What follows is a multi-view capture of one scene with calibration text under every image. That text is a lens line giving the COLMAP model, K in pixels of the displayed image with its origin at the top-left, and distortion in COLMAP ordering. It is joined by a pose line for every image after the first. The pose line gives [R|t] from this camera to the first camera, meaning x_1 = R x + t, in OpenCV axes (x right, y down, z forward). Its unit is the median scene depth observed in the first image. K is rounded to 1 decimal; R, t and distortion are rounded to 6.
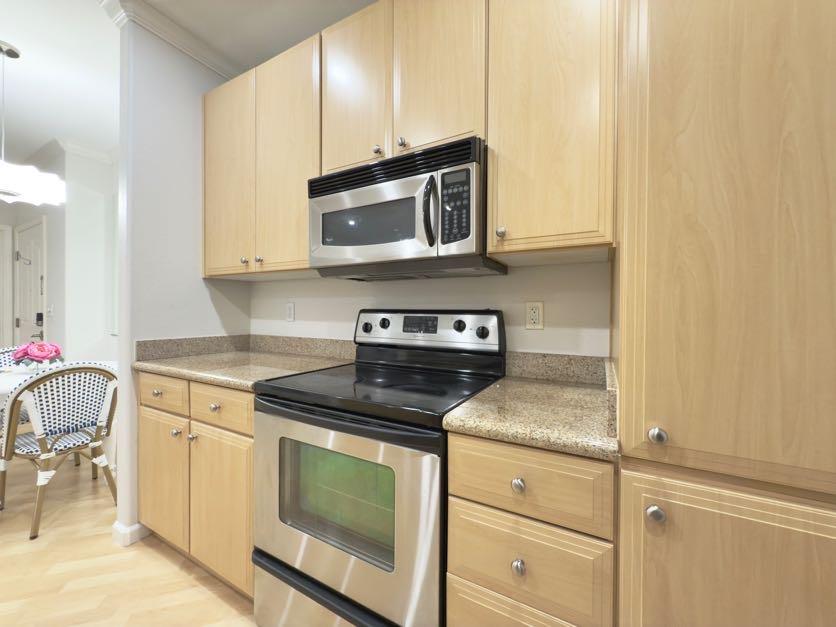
lens RADIAL K [[333.3, 0, 418.0], [0, 333.3, 316.3], [0, 0, 1]] dist [0.001312, 0.000036]
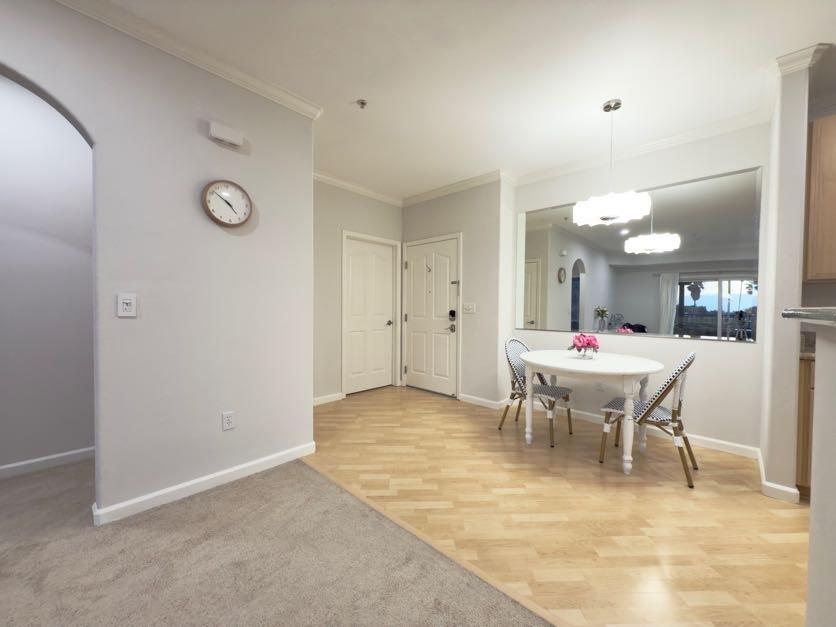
lens RADIAL K [[333.3, 0, 419.2], [0, 333.3, 315.1], [0, 0, 1]] dist [0.001312, 0.000036]
pose [[0.970466, 0.007104, -0.241131, -2.373500], [-0.004302, 0.999917, 0.012147, -0.016343], [0.241198, -0.010751, 0.970416, -0.633560]]
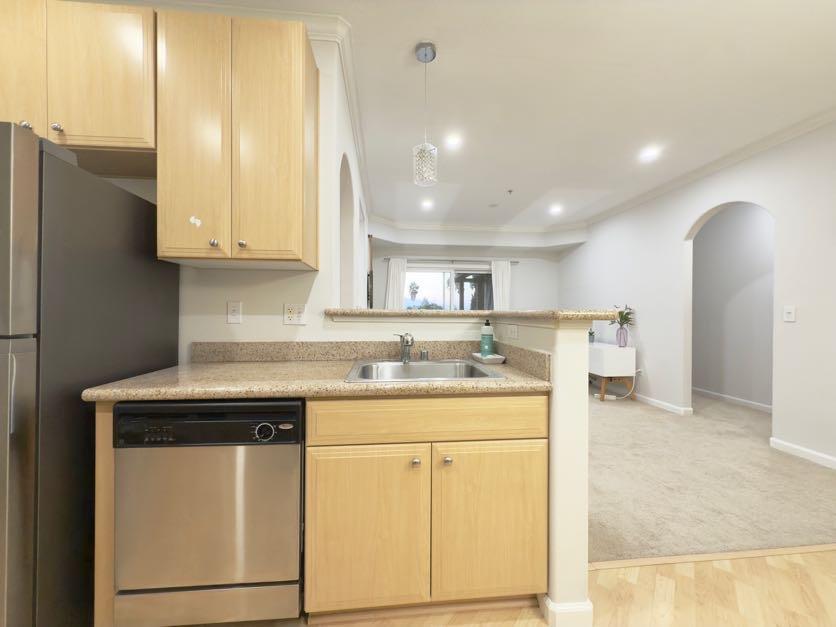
lens RADIAL K [[333.3, 0, 415.5], [0, 333.3, 313.6], [0, 0, 1]] dist [0.001312, 0.000036]
pose [[-0.824622, -0.011064, -0.565576, -0.784058], [-0.017099, 0.999839, 0.005372, -0.008050], [0.565426, 0.014100, -0.824679, 0.776582]]
